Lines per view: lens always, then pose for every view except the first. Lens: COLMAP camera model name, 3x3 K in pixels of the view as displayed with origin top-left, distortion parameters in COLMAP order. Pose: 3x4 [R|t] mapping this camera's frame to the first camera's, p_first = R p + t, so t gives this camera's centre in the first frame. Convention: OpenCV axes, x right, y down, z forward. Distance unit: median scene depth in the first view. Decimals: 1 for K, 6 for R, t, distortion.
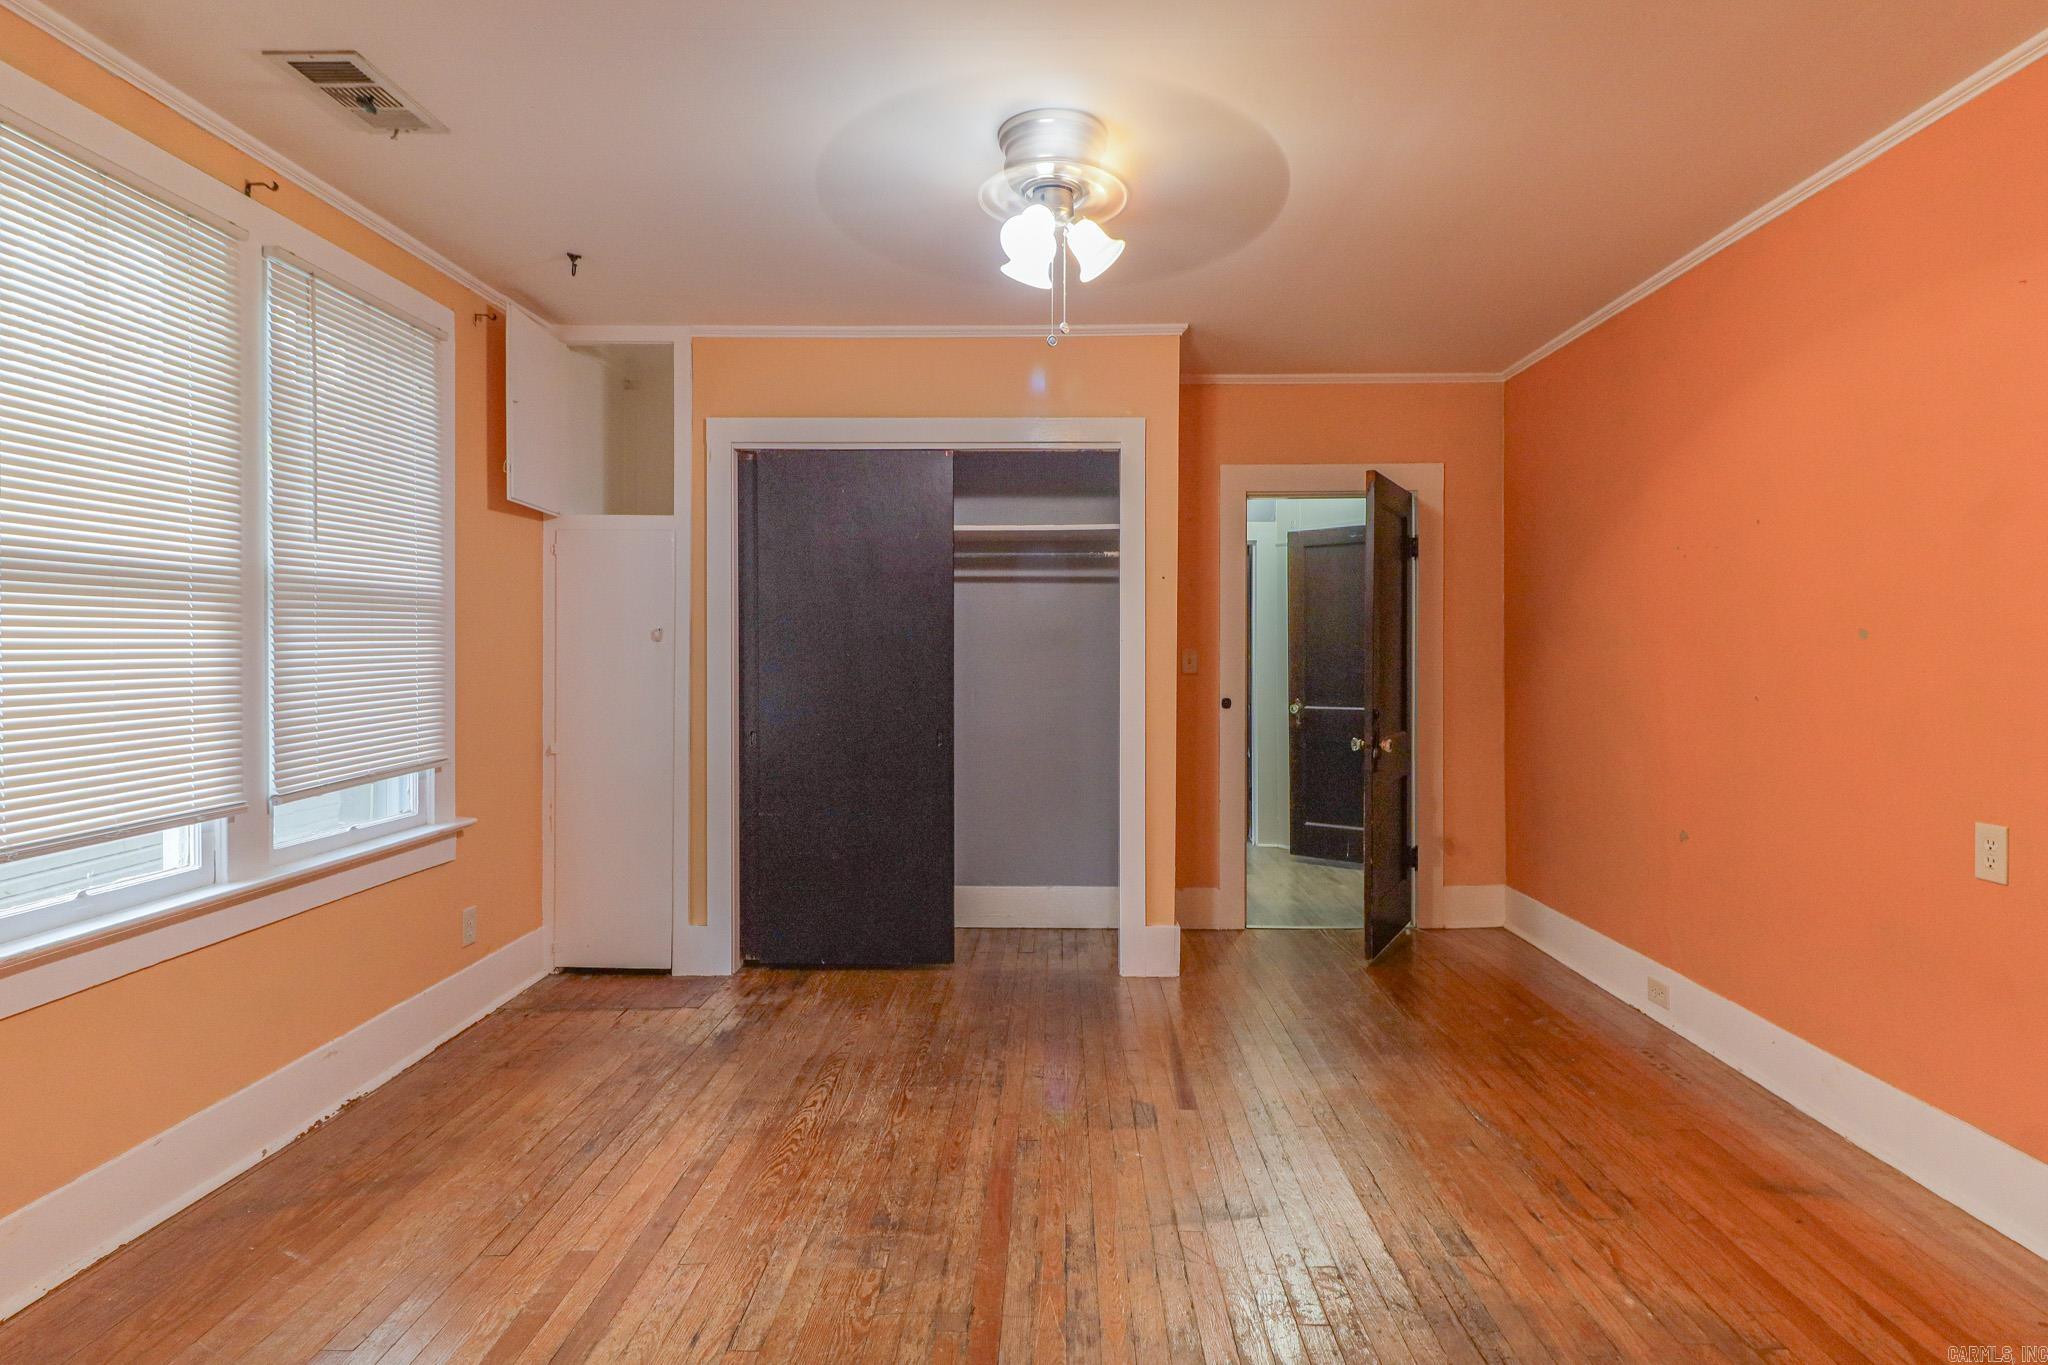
lens RADIAL K [[1054.8, 0, 1043.7], [0, 1054.8, 673.1], [0, 0, 1]] dist [-0.003293, -0.007030]
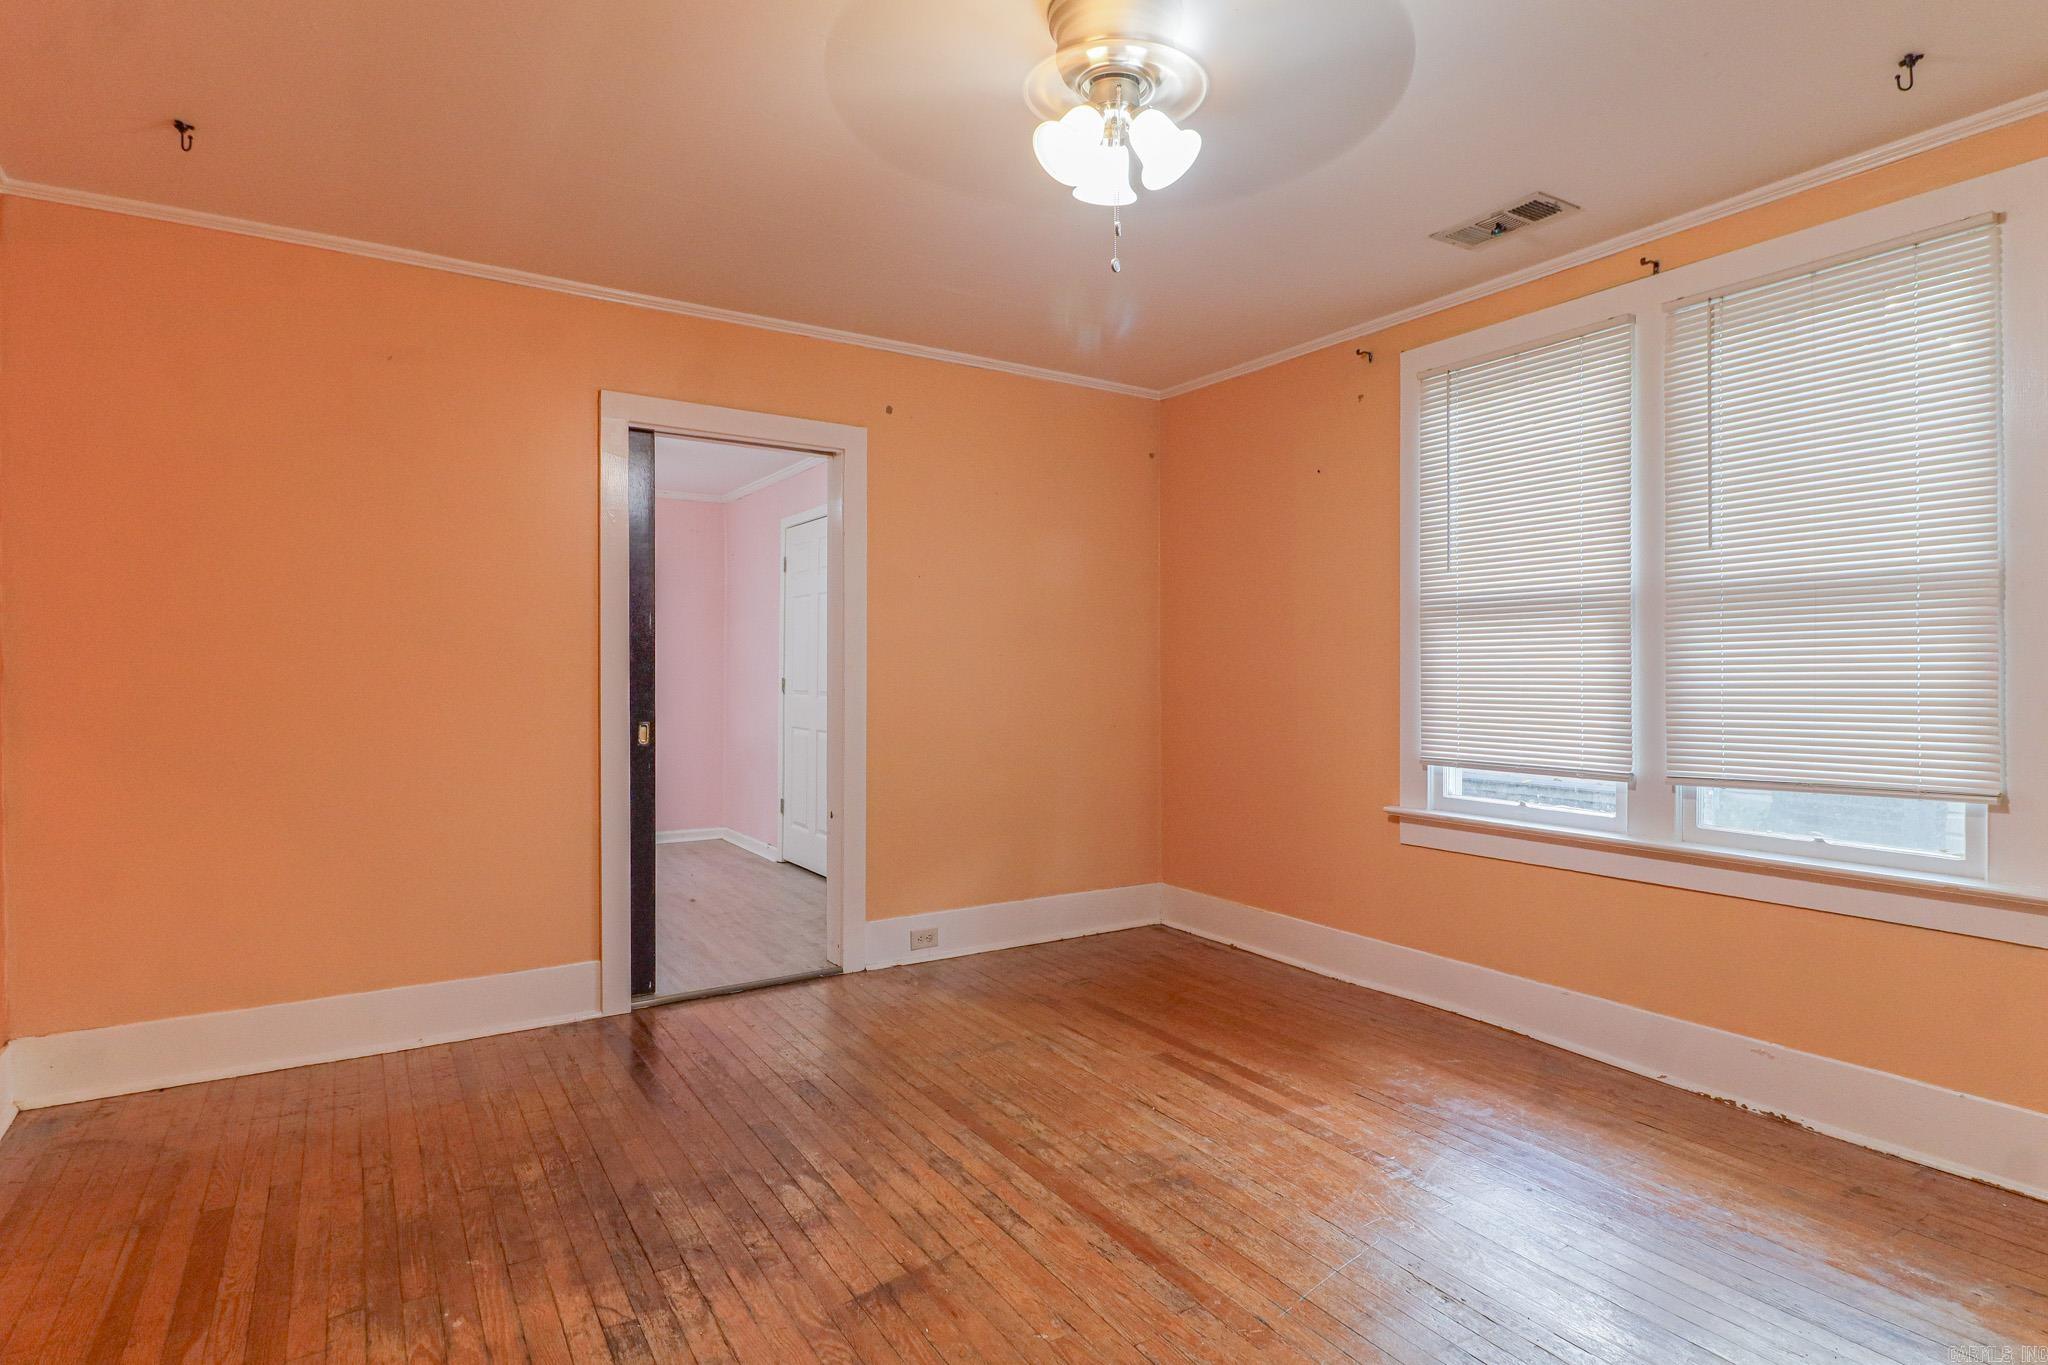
lens RADIAL K [[1054.8, 0, 1041.8], [0, 1054.8, 667.5], [0, 0, 1]] dist [-0.003293, -0.007030]
pose [[-0.830551, 0.003214, -0.556934, 0.575822], [-0.009751, 0.999746, 0.020311, -0.023269], [0.556858, 0.022299, -0.830308, 1.852533]]
